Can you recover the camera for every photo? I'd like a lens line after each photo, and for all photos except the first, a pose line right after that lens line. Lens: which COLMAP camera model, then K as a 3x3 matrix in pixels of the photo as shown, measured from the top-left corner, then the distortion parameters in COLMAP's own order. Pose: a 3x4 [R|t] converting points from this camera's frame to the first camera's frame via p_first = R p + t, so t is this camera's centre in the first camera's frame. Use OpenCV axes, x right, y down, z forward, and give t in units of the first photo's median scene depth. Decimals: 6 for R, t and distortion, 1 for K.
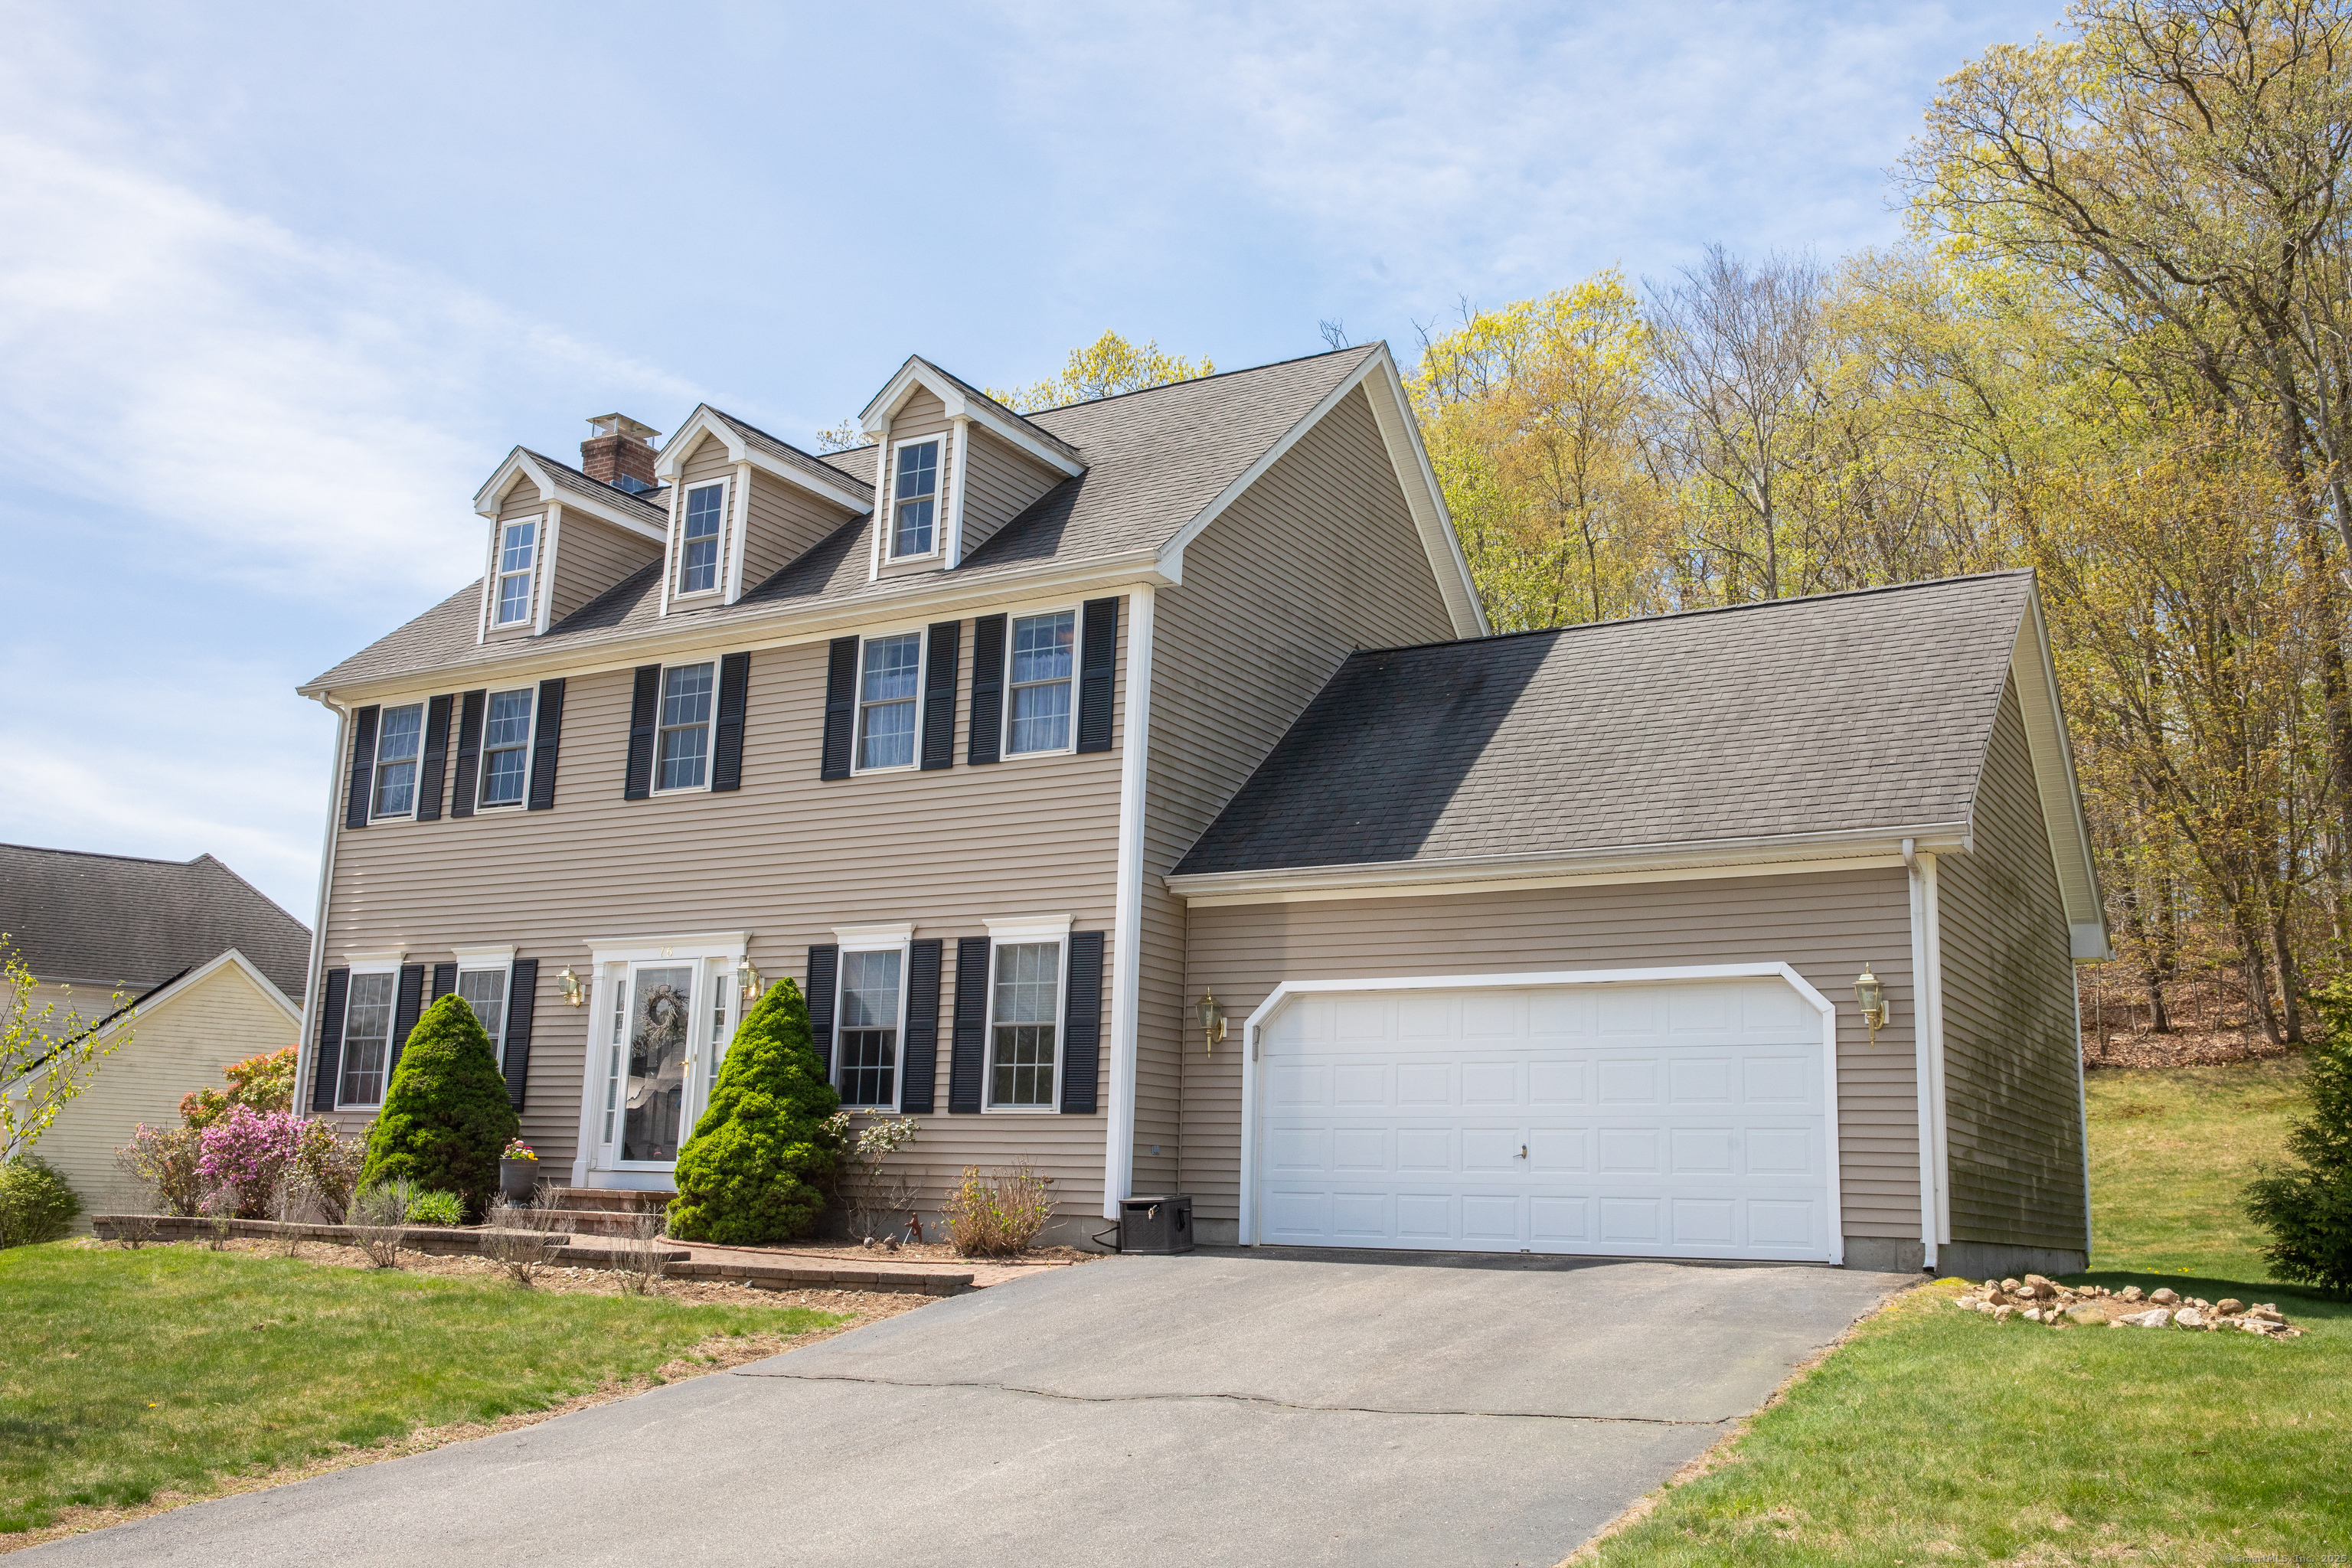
lens RADIAL K [[2216.4, 0, 1182.9], [0, 2216.4, 773.9], [0, 0, 1]] dist [0.011589, 0.001227]
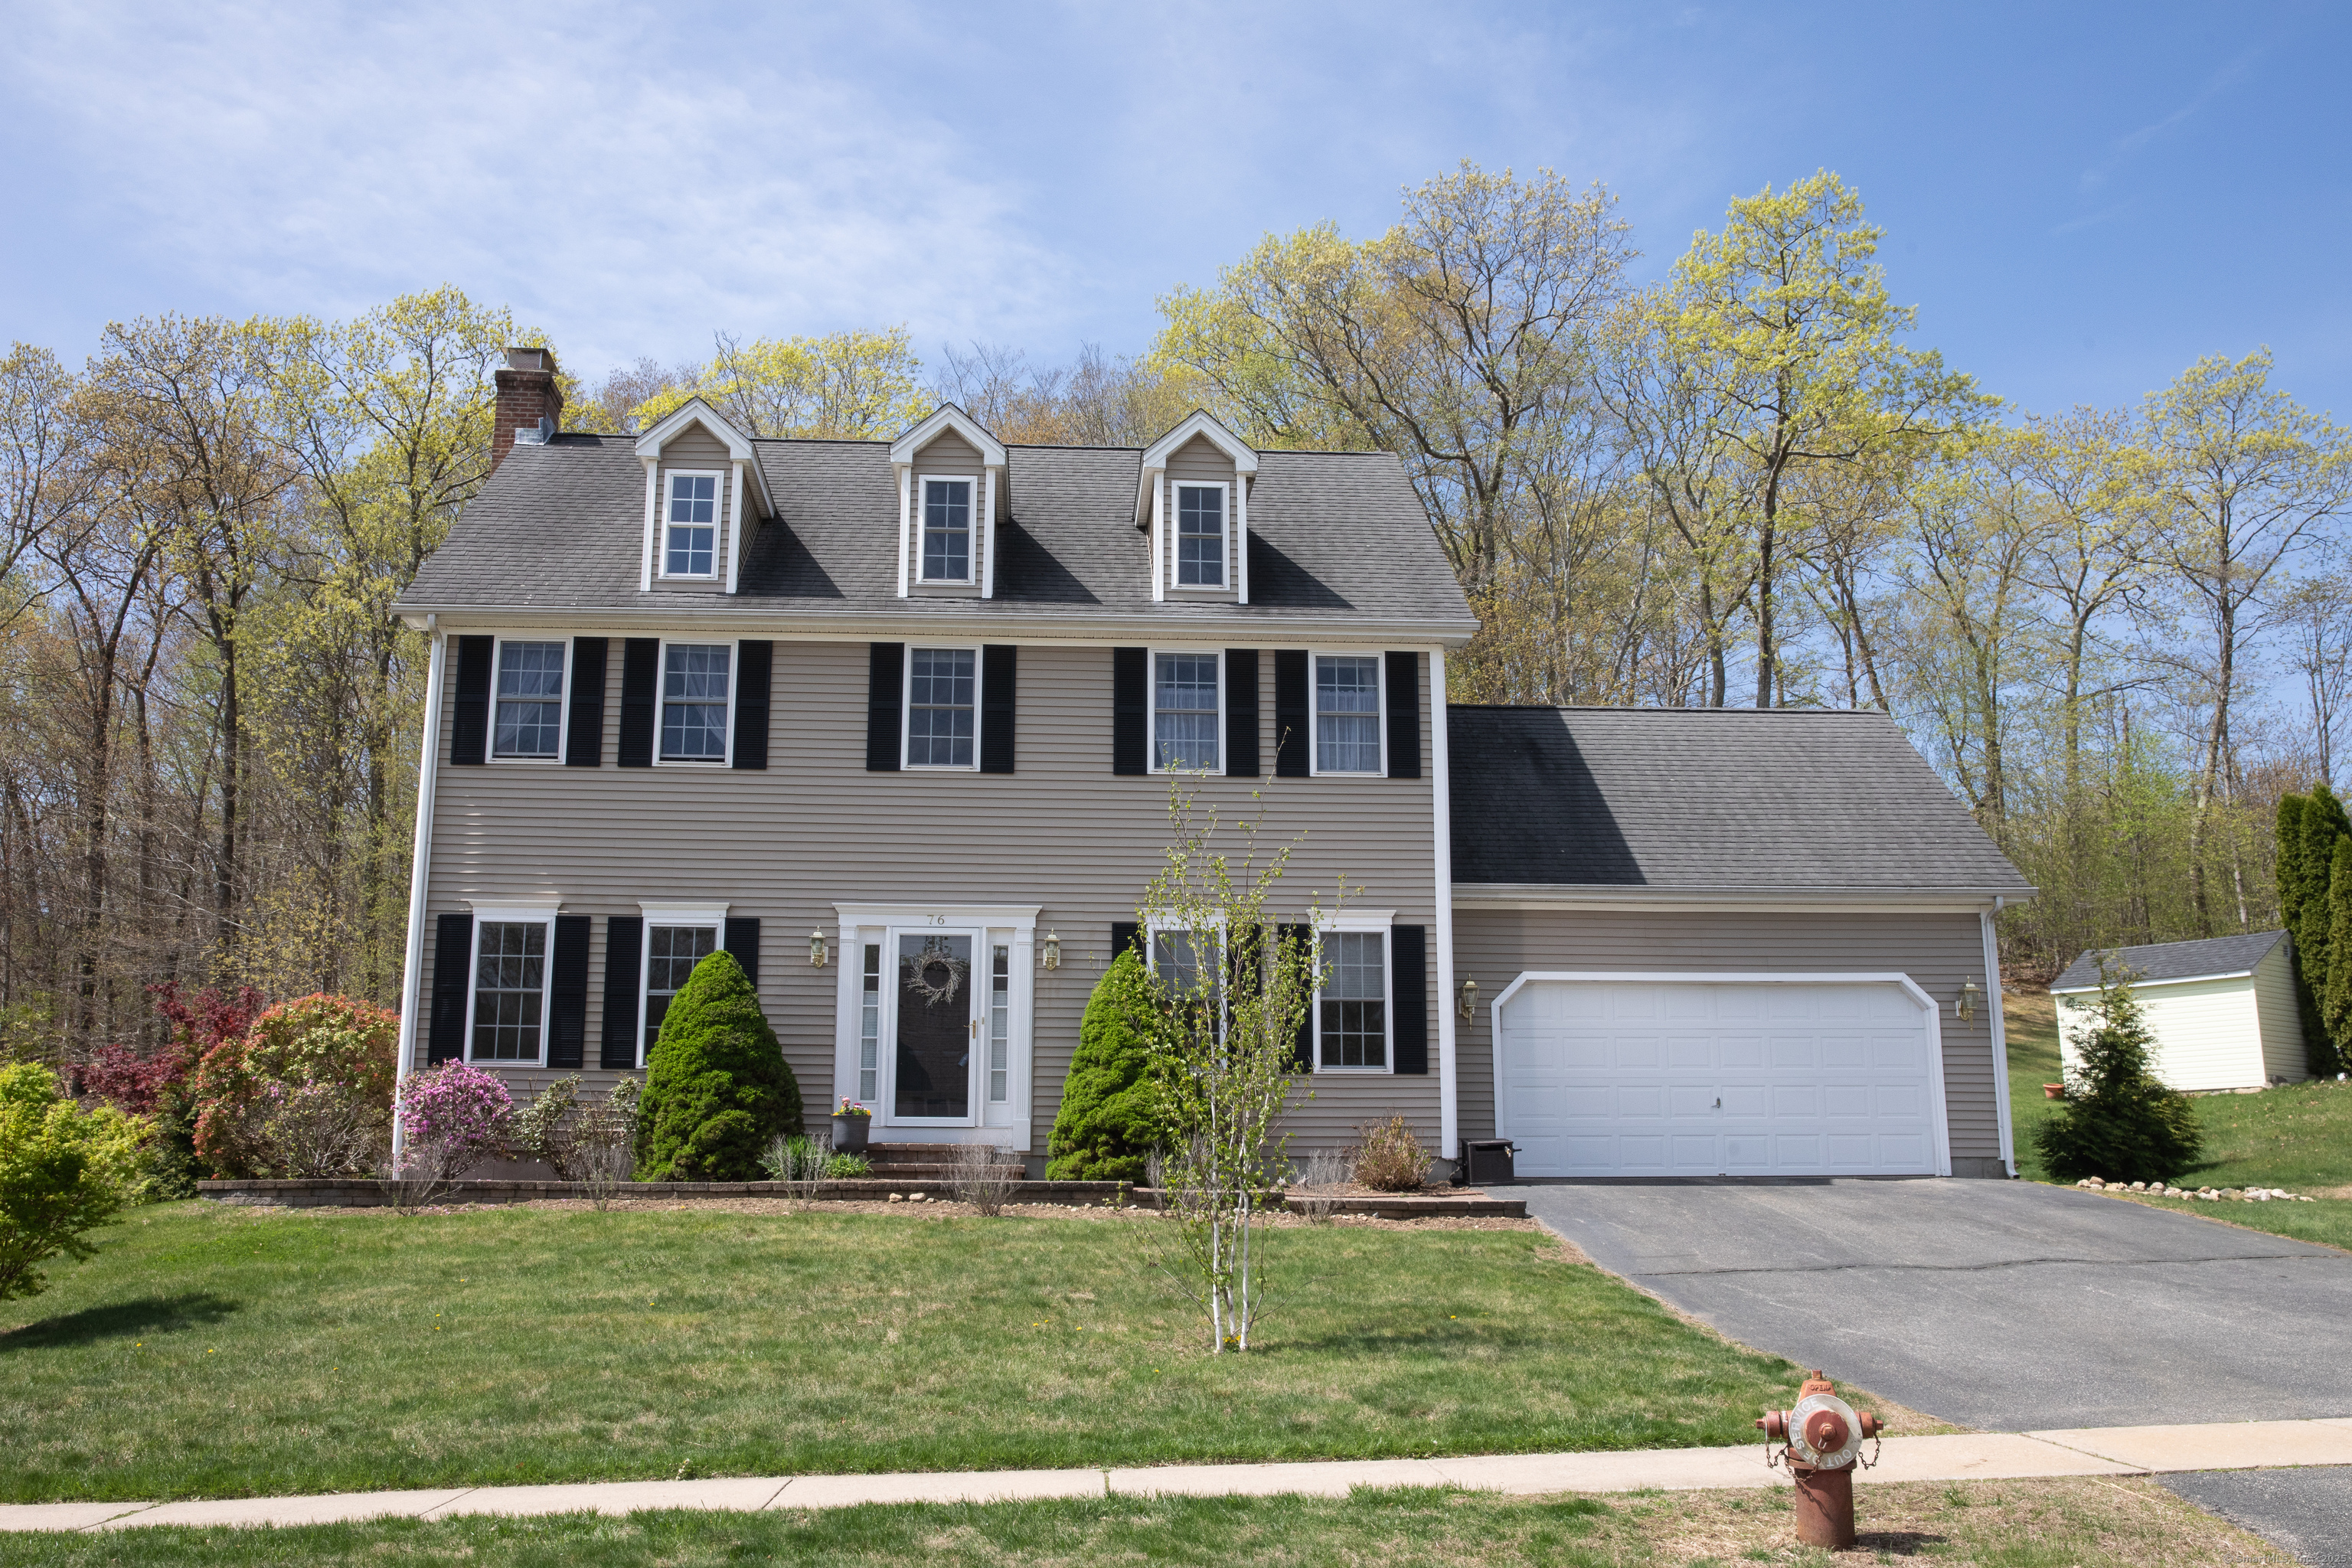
lens RADIAL K [[2038.3, 0, 1176.8], [0, 2038.3, 794.5], [0, 0, 1]] dist [-0.007490, 0.003380]
pose [[0.809379, 0.082719, 0.581432, -0.731070], [-0.093381, 0.995562, -0.011645, 0.022016], [-0.579815, -0.044870, 0.813512, 0.147740]]
